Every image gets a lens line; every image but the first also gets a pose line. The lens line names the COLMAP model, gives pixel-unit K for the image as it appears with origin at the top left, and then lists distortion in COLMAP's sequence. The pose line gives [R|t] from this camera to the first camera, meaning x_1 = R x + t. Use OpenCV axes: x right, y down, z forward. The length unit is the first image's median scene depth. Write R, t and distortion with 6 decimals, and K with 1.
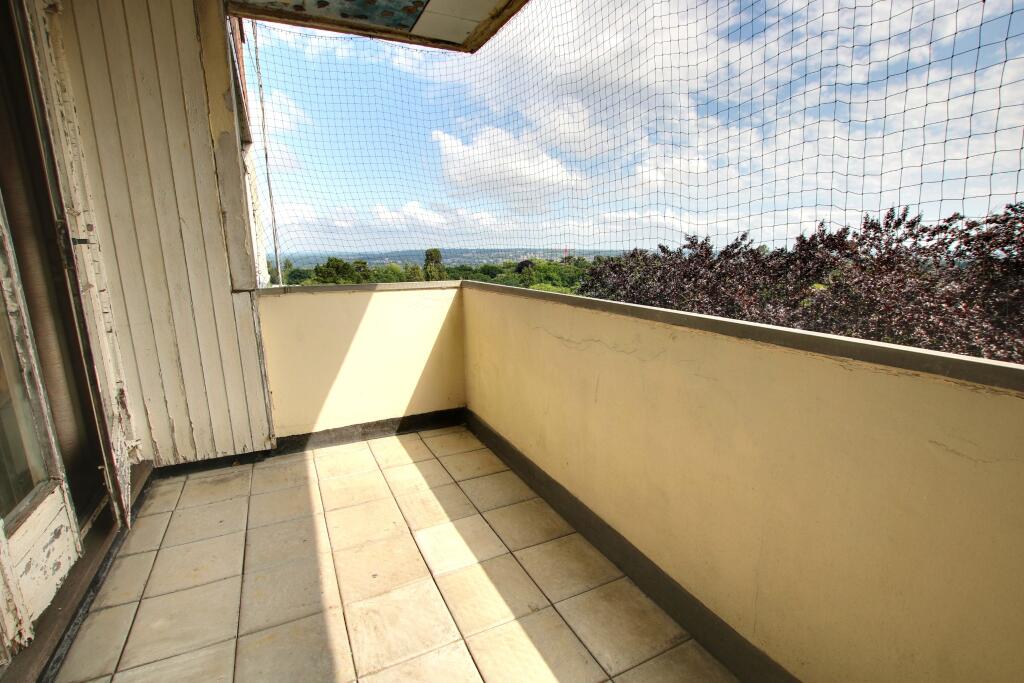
lens RADIAL K [[472.3, 0, 509.4], [0, 472.3, 352.8], [0, 0, 1]] dist [-0.027755, 0.000286]
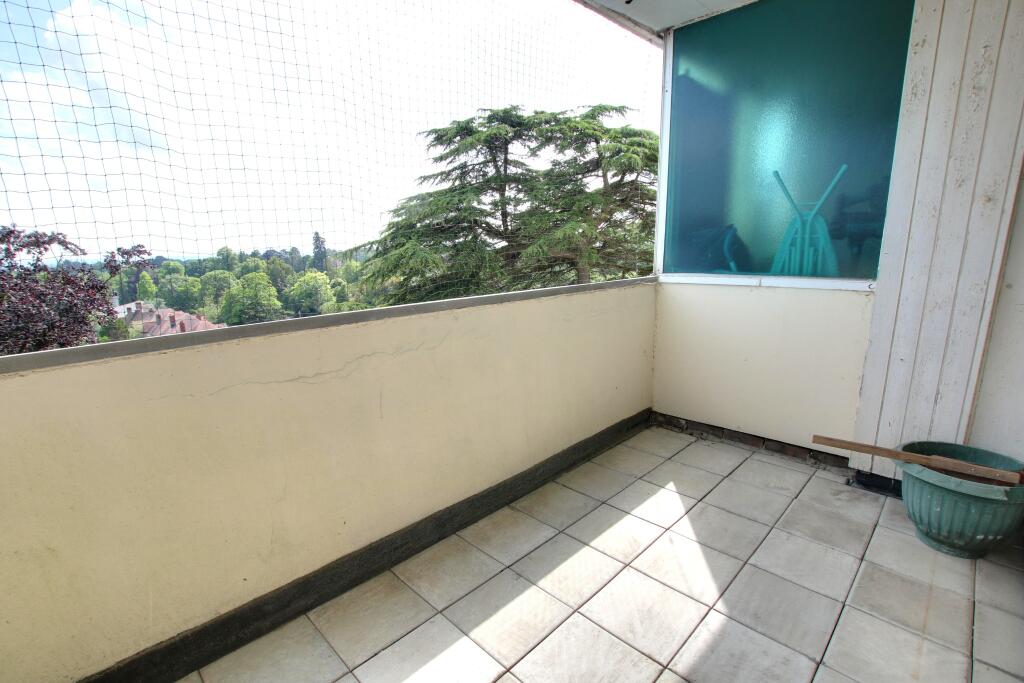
lens RADIAL K [[472.3, 0, 509.4], [0, 472.3, 352.8], [0, 0, 1]] dist [-0.027755, 0.000286]
pose [[-0.324220, -0.194813, 0.925705, -0.820366], [0.222224, 0.935496, 0.274706, -0.241628], [-0.919510, 0.294779, -0.260014, 1.096493]]
